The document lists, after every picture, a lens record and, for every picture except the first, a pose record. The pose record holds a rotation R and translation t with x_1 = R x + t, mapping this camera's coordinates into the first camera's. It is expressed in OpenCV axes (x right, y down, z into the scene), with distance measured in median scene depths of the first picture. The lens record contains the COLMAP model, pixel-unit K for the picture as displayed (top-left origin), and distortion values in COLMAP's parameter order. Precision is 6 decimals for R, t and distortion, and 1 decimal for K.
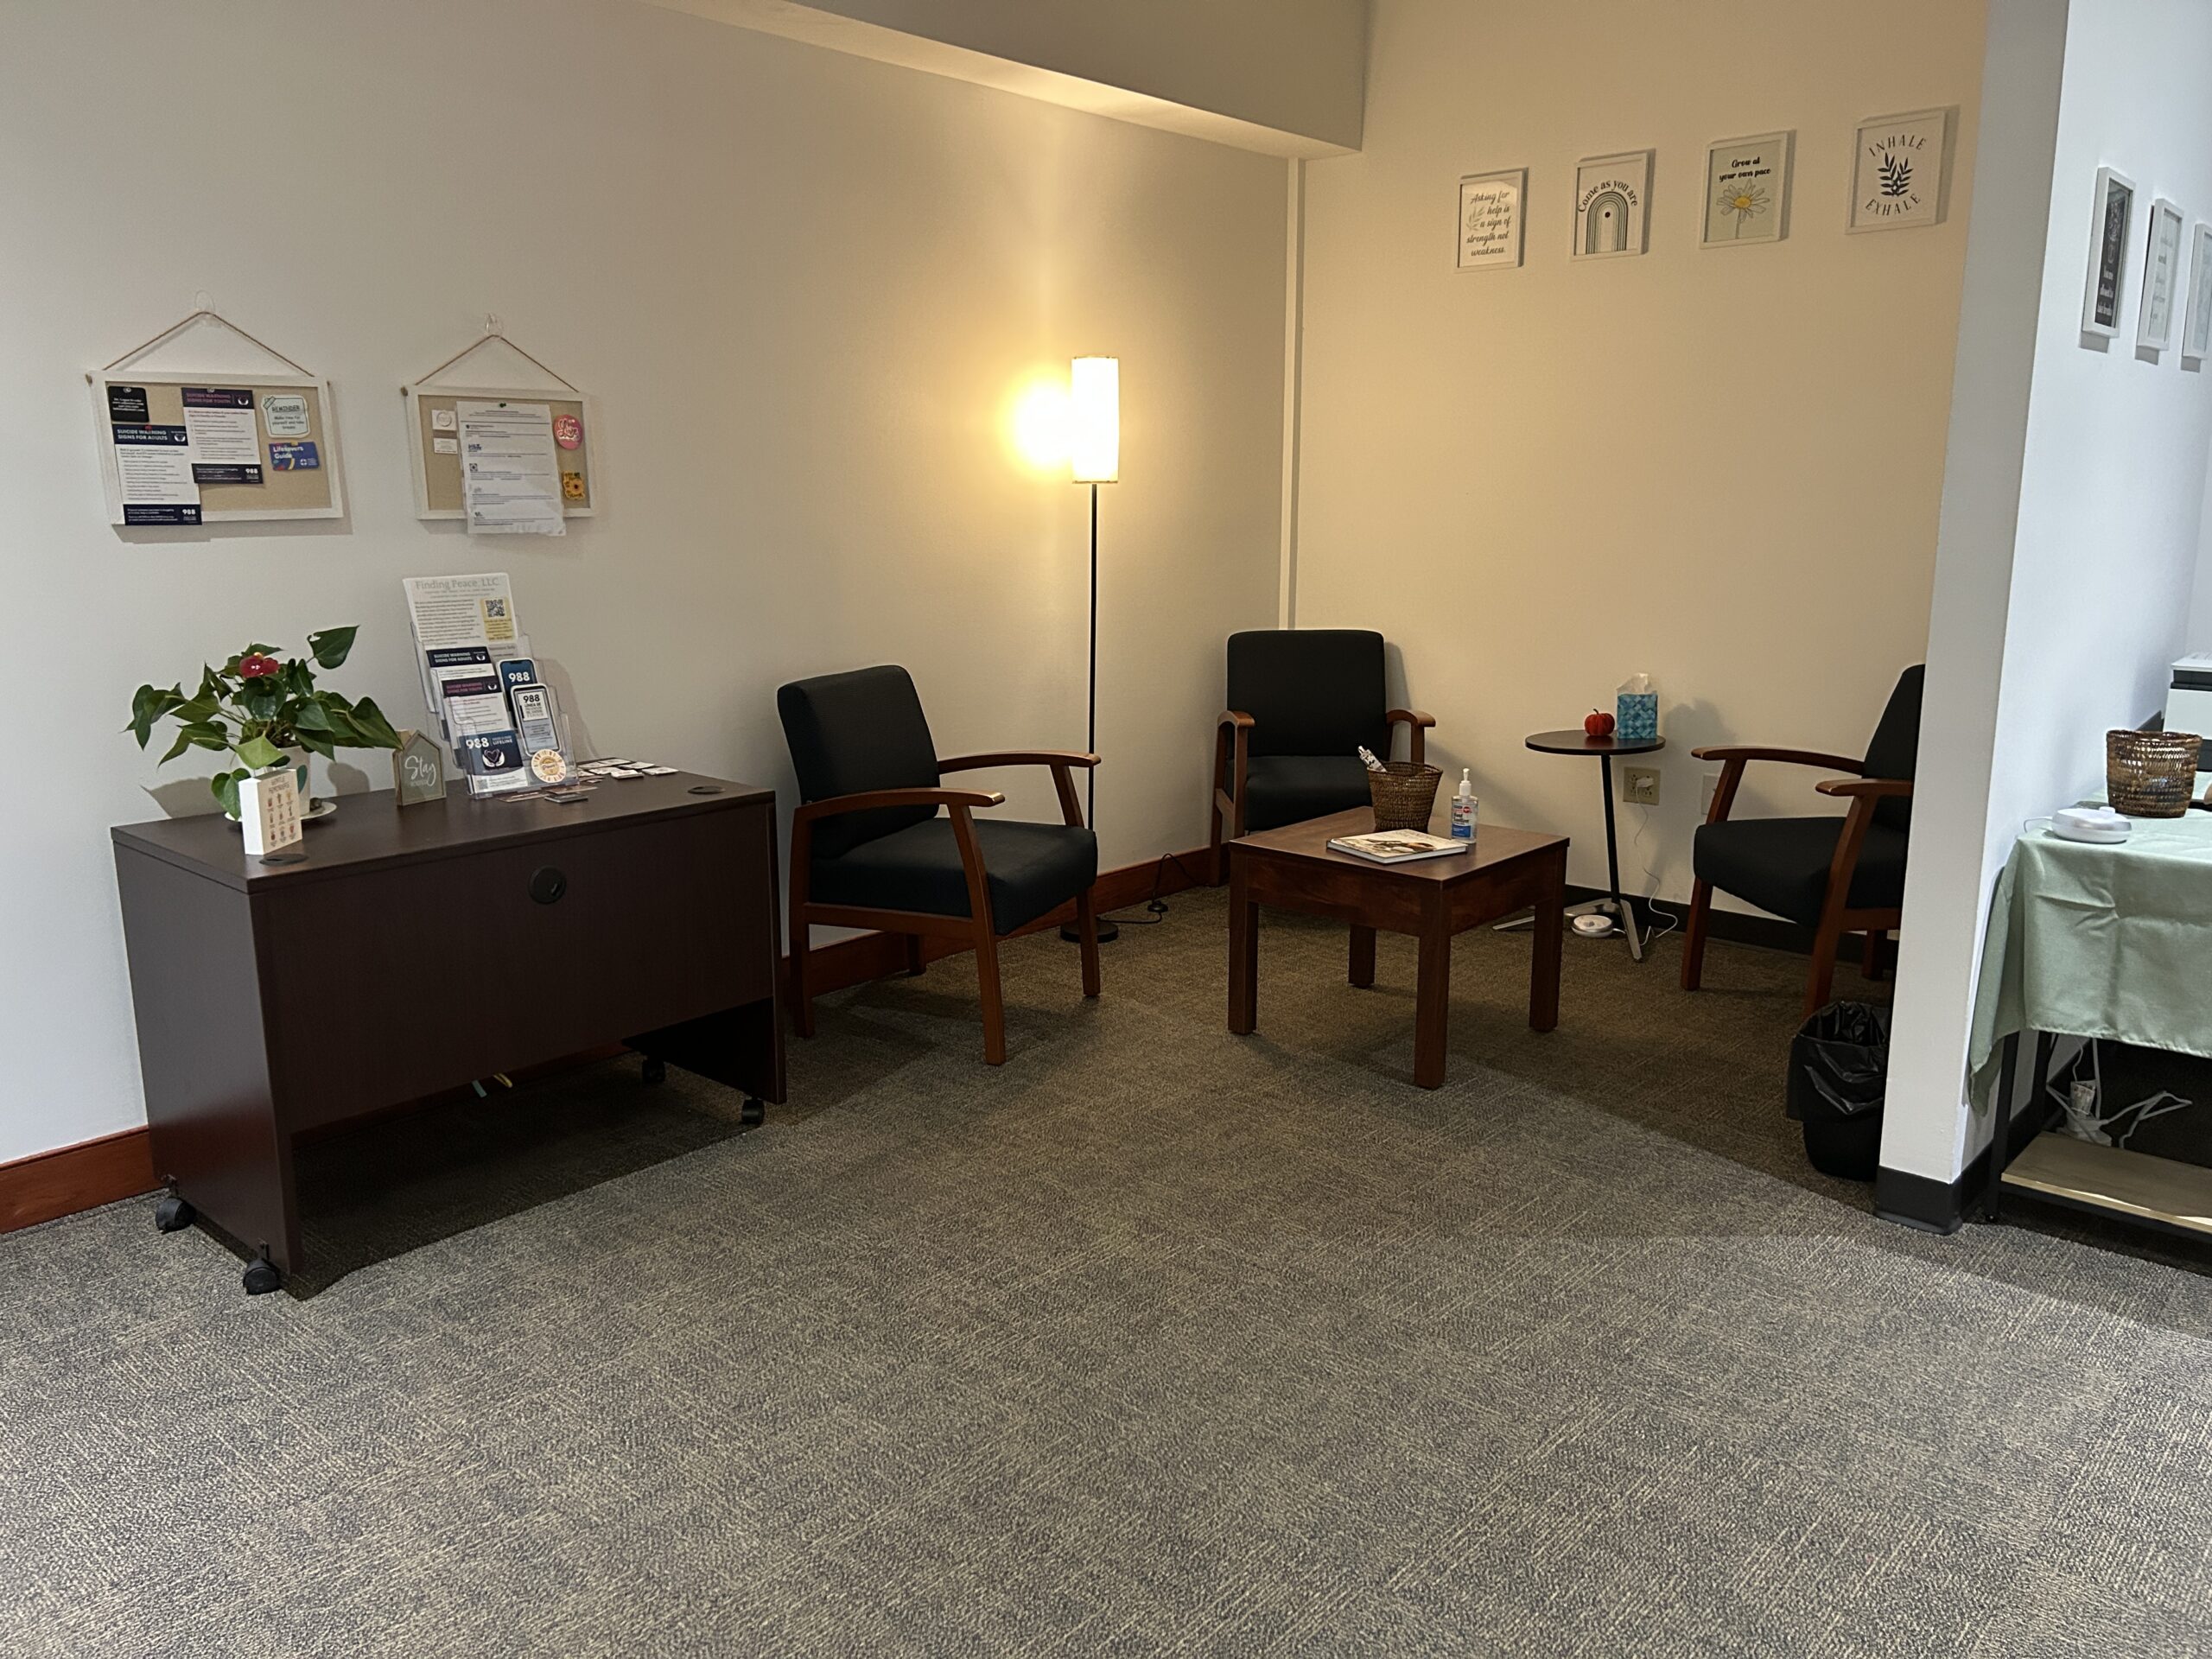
lens RADIAL K [[1654.3, 0, 1114.9], [0, 1654.3, 840.8], [0, 0, 1]] dist [0.055893, -0.059415]
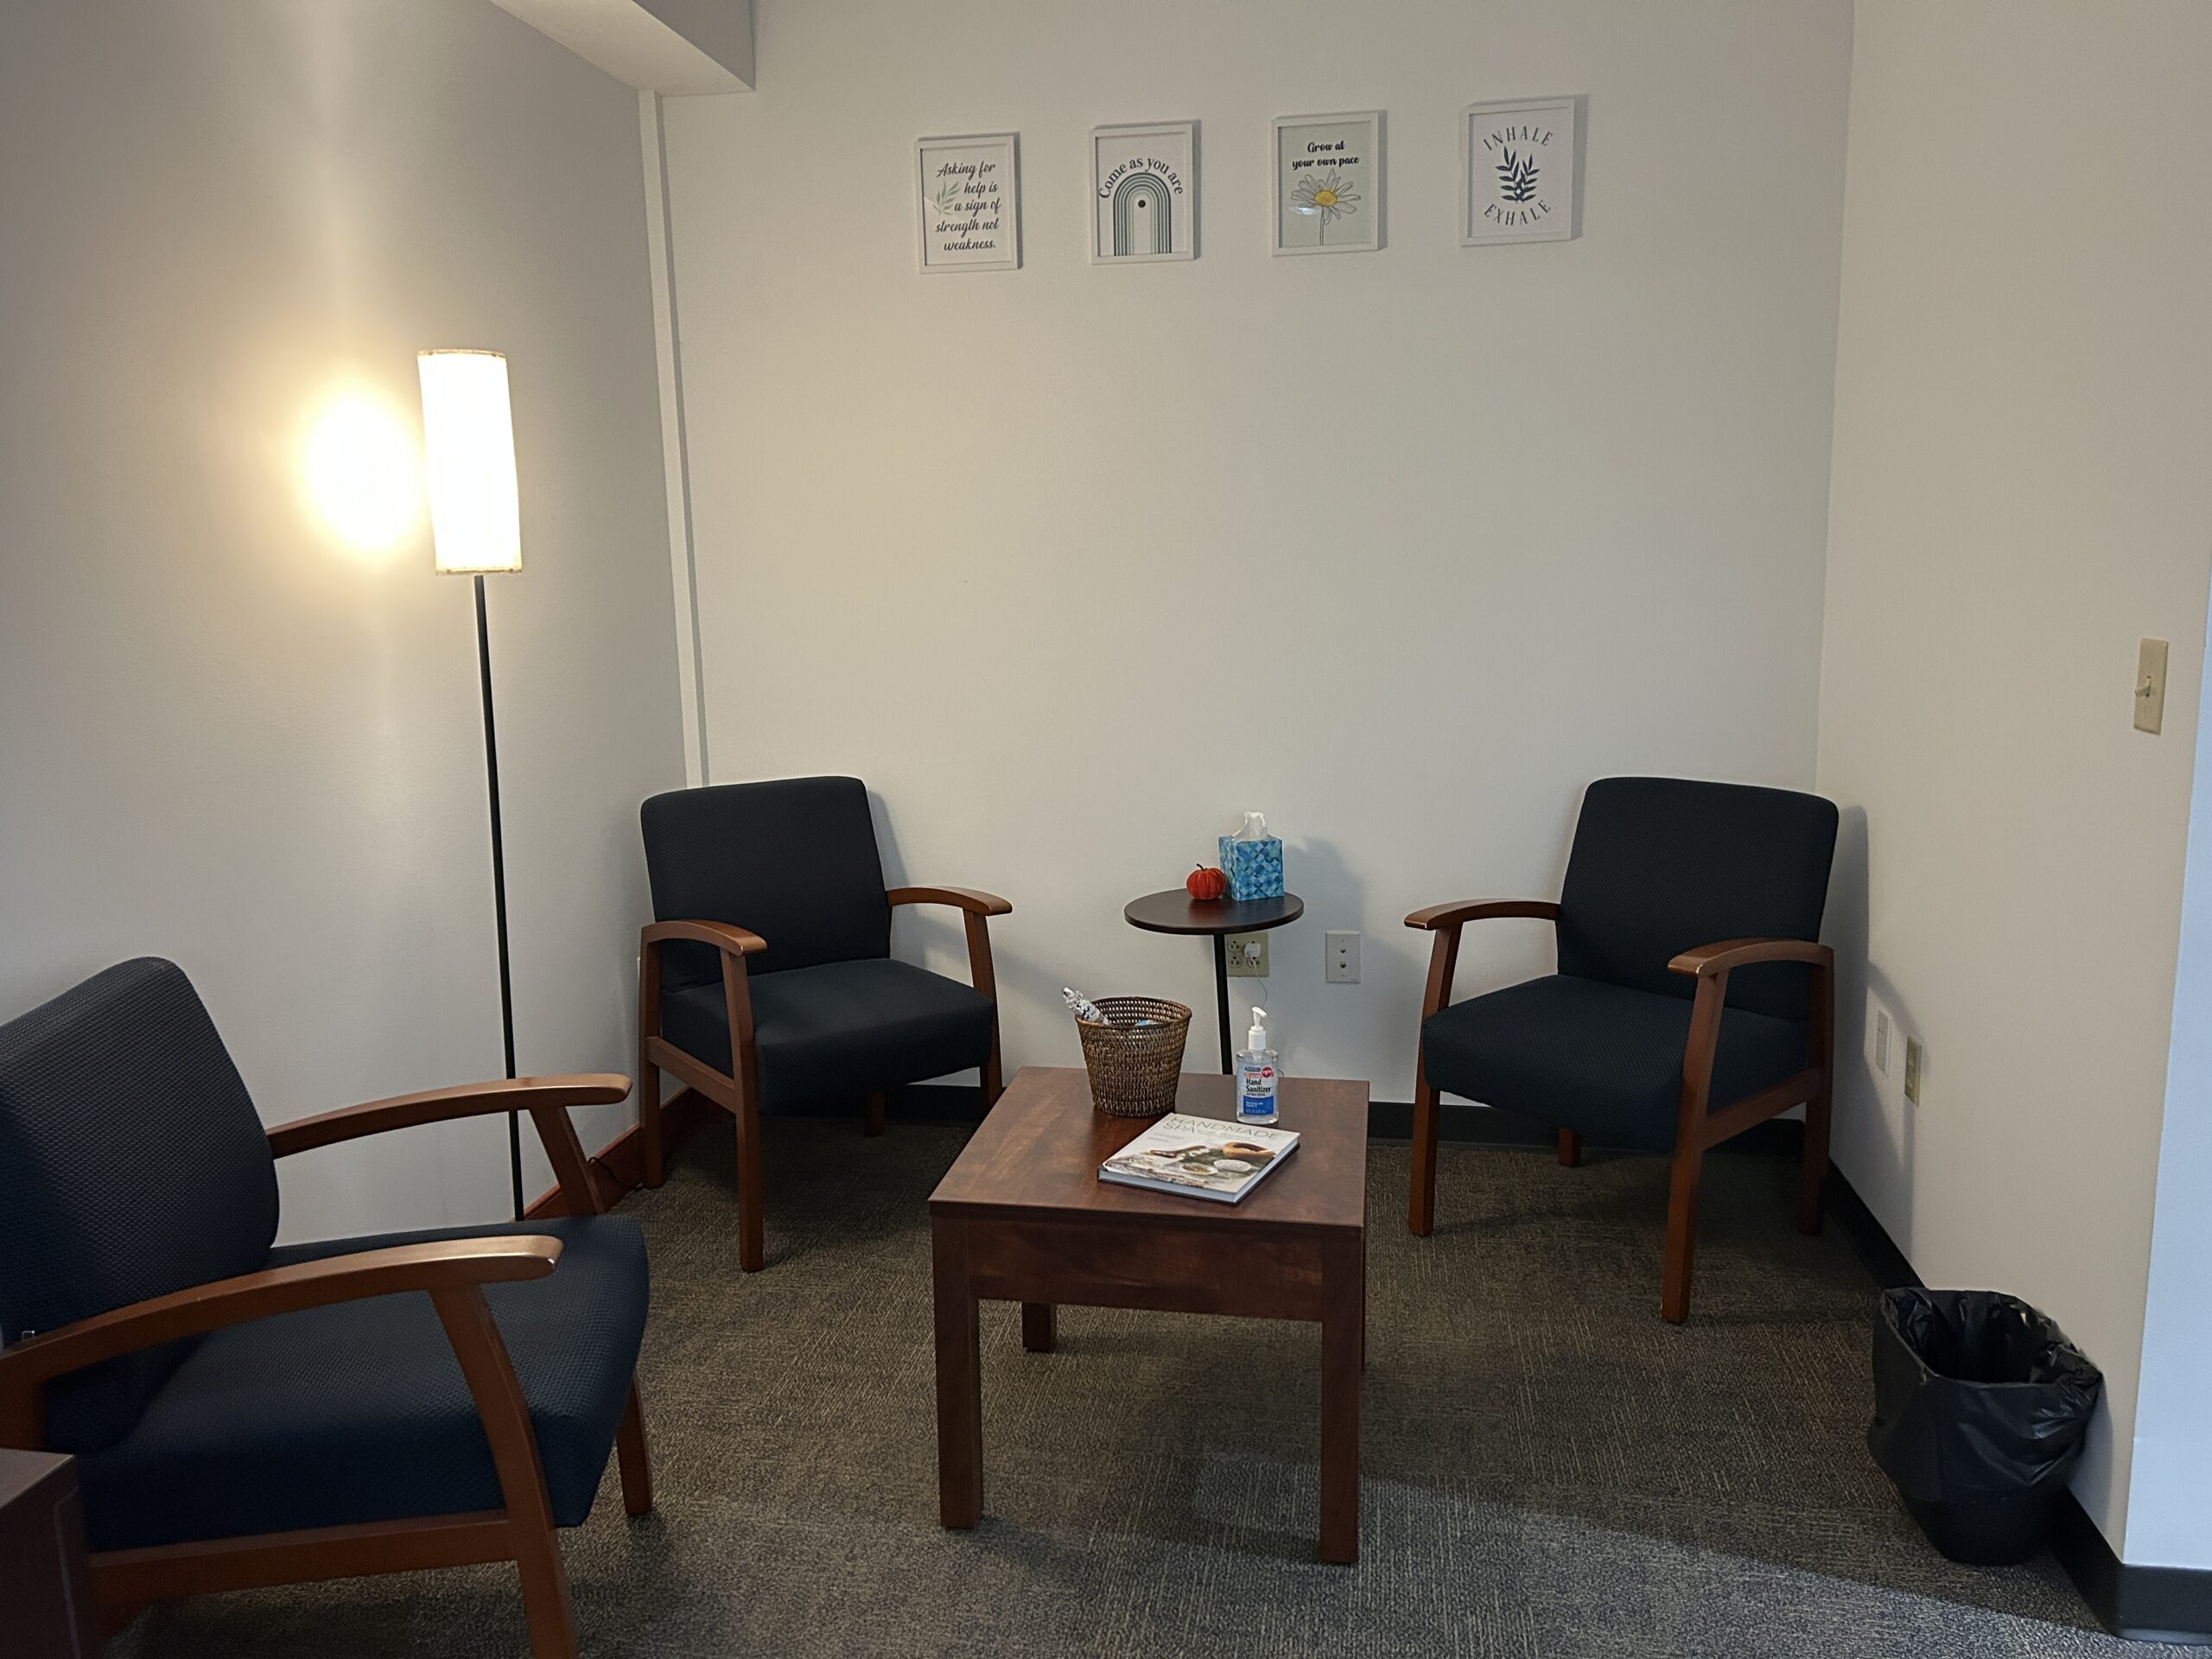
lens RADIAL K [[1634.0, 0, 1109.6], [0, 1634.0, 857.5], [0, 0, 1]] dist [0.064980, -0.100128]
pose [[0.847731, -0.108506, 0.519209, -0.187674], [0.127423, 0.991848, -0.000768, -0.130020], [-0.514893, 0.066810, 0.854647, 0.590110]]
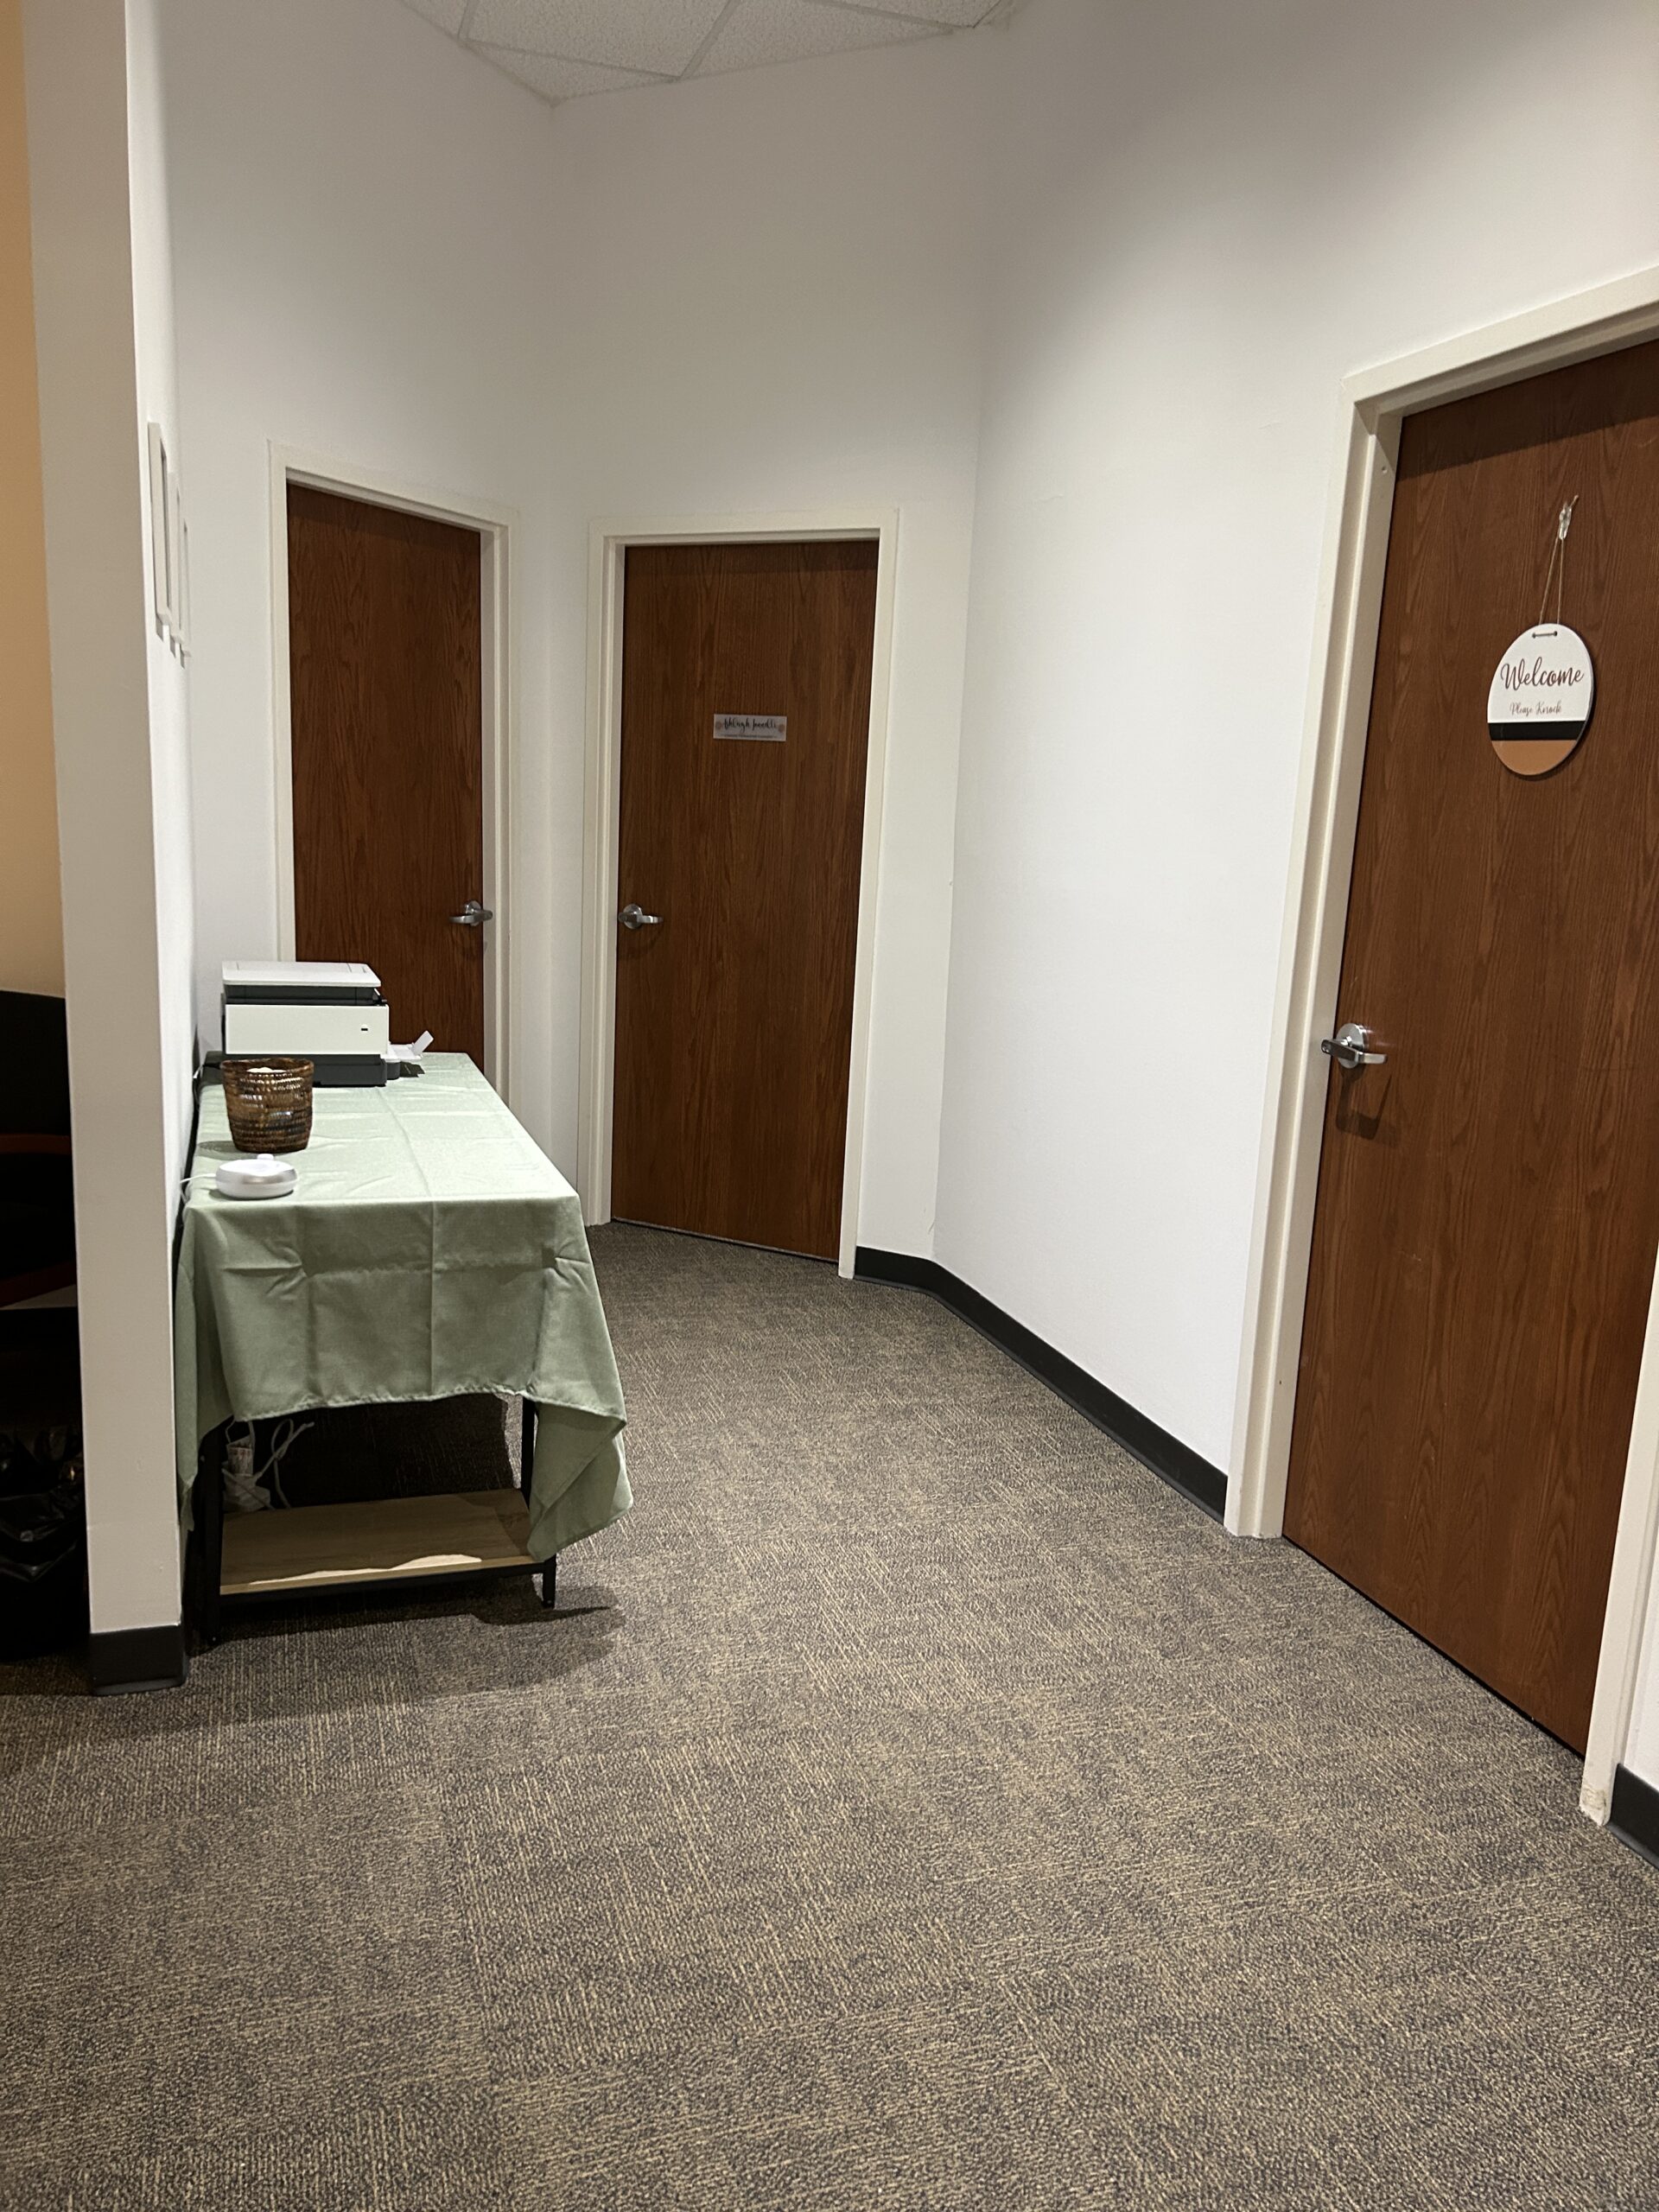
lens RADIAL K [[1654.3, 0, 832.3], [0, 1654.3, 1119.9], [0, 0, 1]] dist [0.055893, -0.059415]
pose [[0.499096, -0.136543, 0.855721, -0.017780], [0.128109, 0.988283, 0.082976, -0.066515], [-0.857024, 0.068213, 0.510741, 0.250572]]
